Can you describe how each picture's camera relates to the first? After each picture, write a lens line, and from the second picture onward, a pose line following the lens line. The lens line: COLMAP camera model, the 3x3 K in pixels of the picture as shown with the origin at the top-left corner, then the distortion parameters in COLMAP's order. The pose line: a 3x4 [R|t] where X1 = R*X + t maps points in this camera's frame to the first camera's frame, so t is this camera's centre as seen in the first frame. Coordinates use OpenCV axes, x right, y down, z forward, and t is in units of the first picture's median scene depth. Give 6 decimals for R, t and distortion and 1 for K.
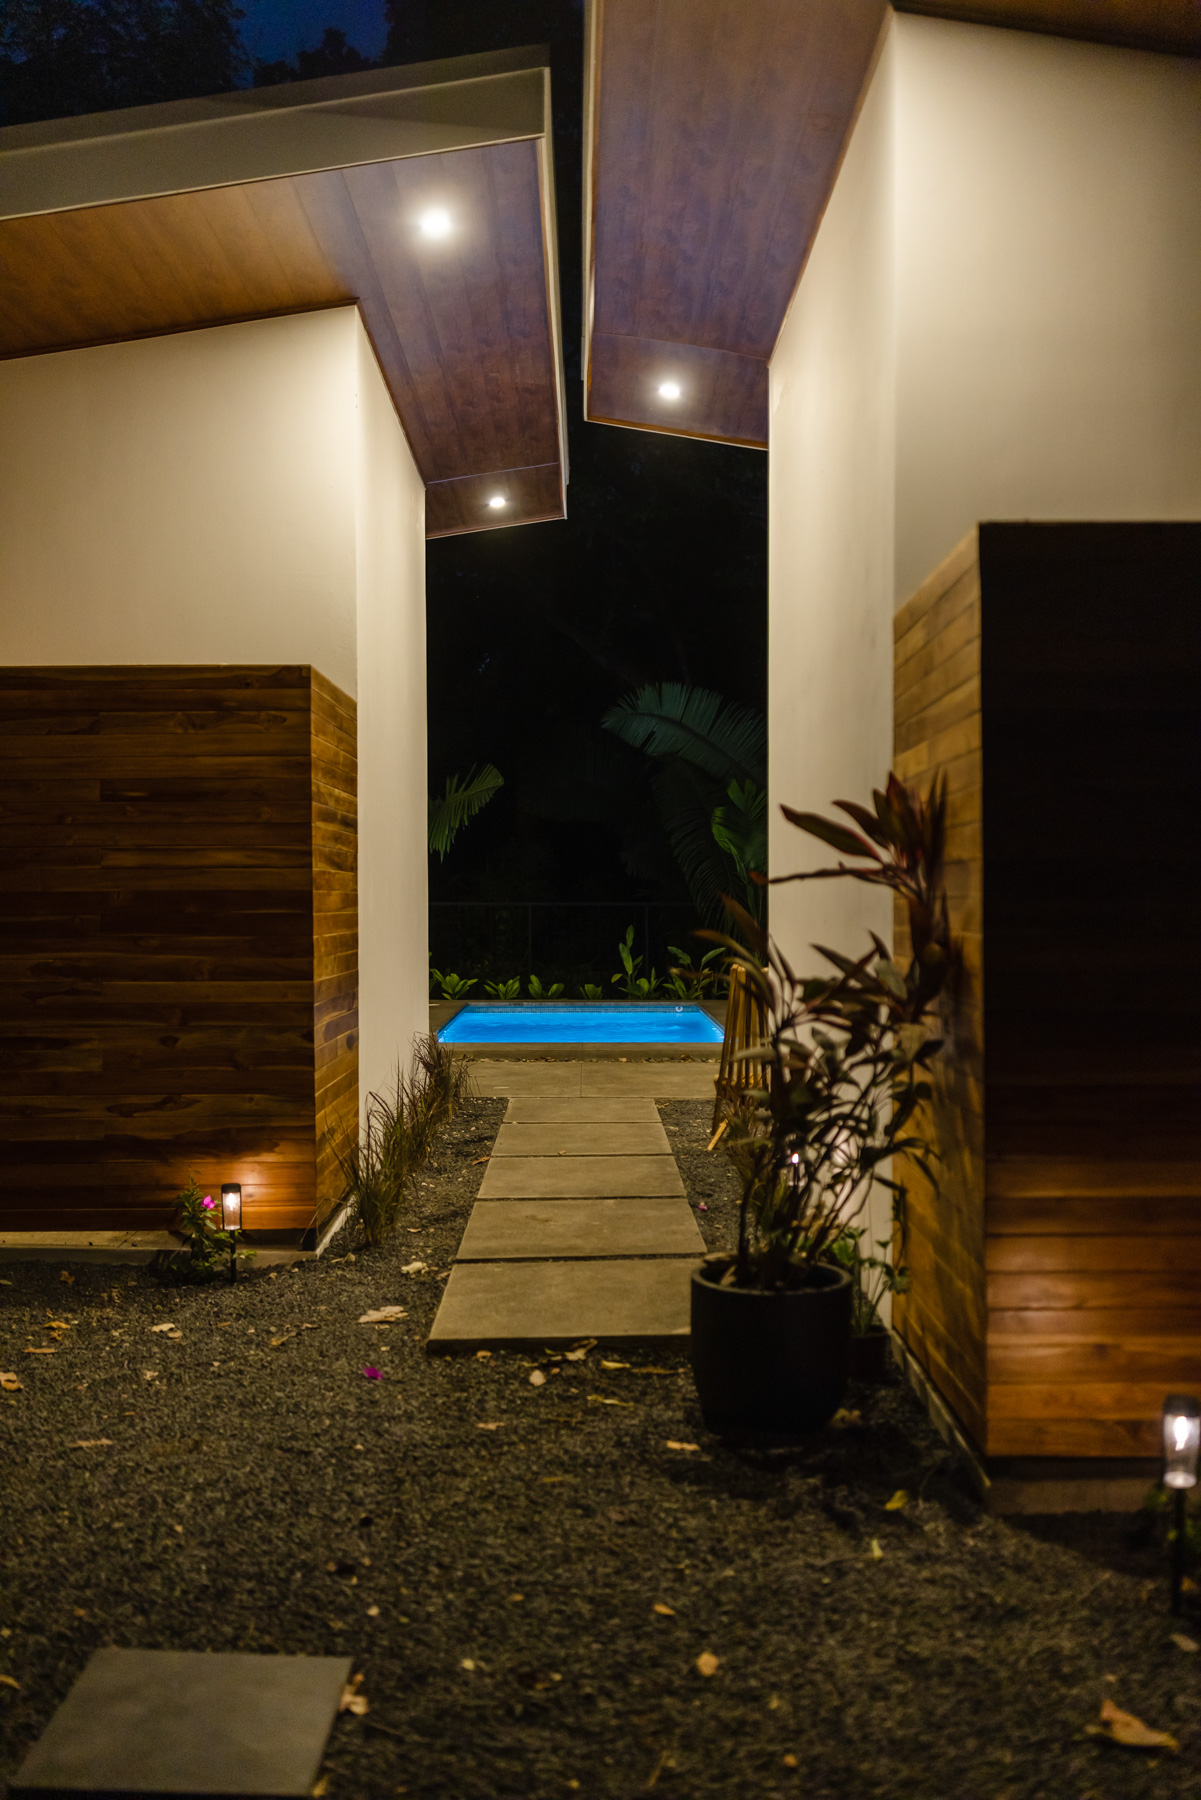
lens RADIAL K [[1809.1, 0, 601.8], [0, 1809.1, 899.8], [0, 0, 1]] dist [0.002810, 0.000000]
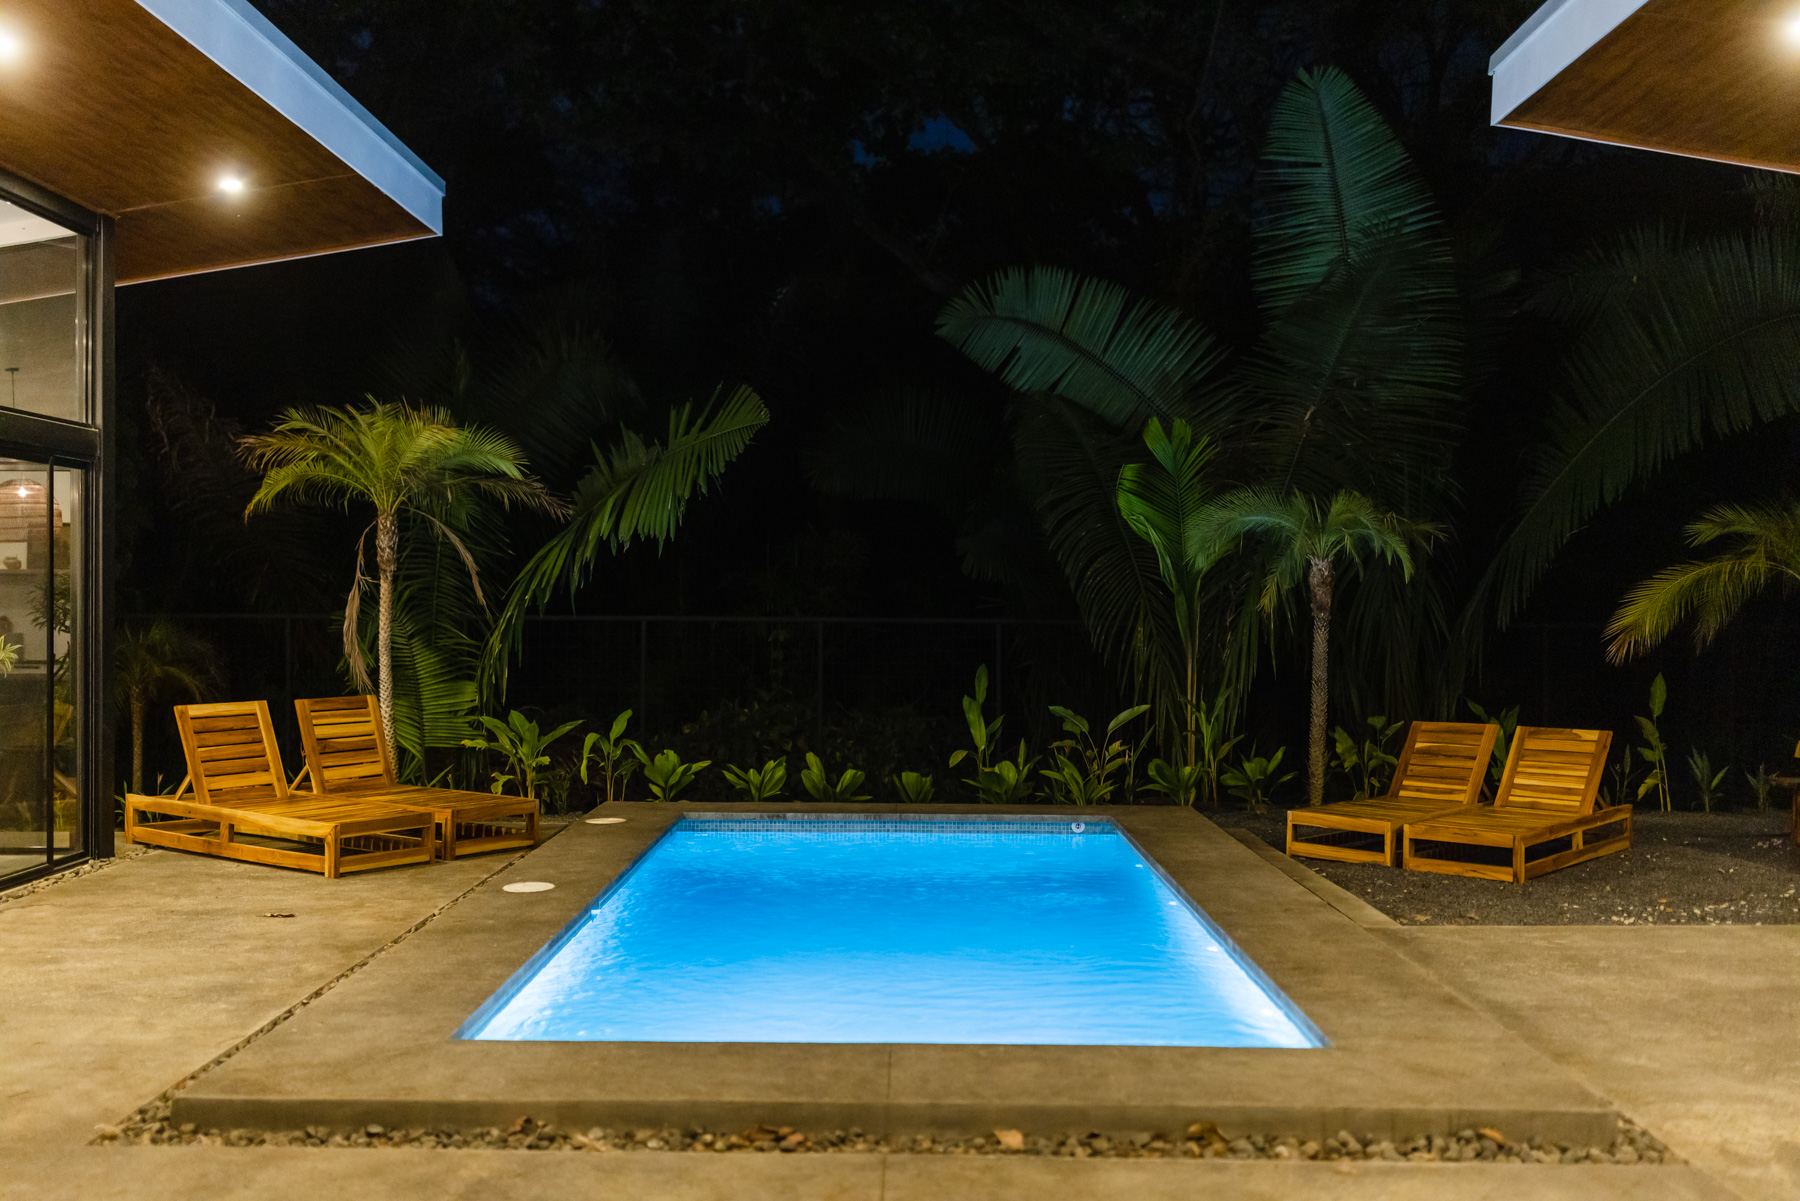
lens RADIAL K [[1809.1, 0, 898.7], [0, 1809.1, 602.3], [0, 0, 1]] dist [0.002810, 0.000000]
pose [[0.999822, 0.009630, -0.016220, -0.001772], [-0.009578, 0.999949, 0.003291, -0.007435], [0.016251, -0.003135, 0.999863, 0.426658]]
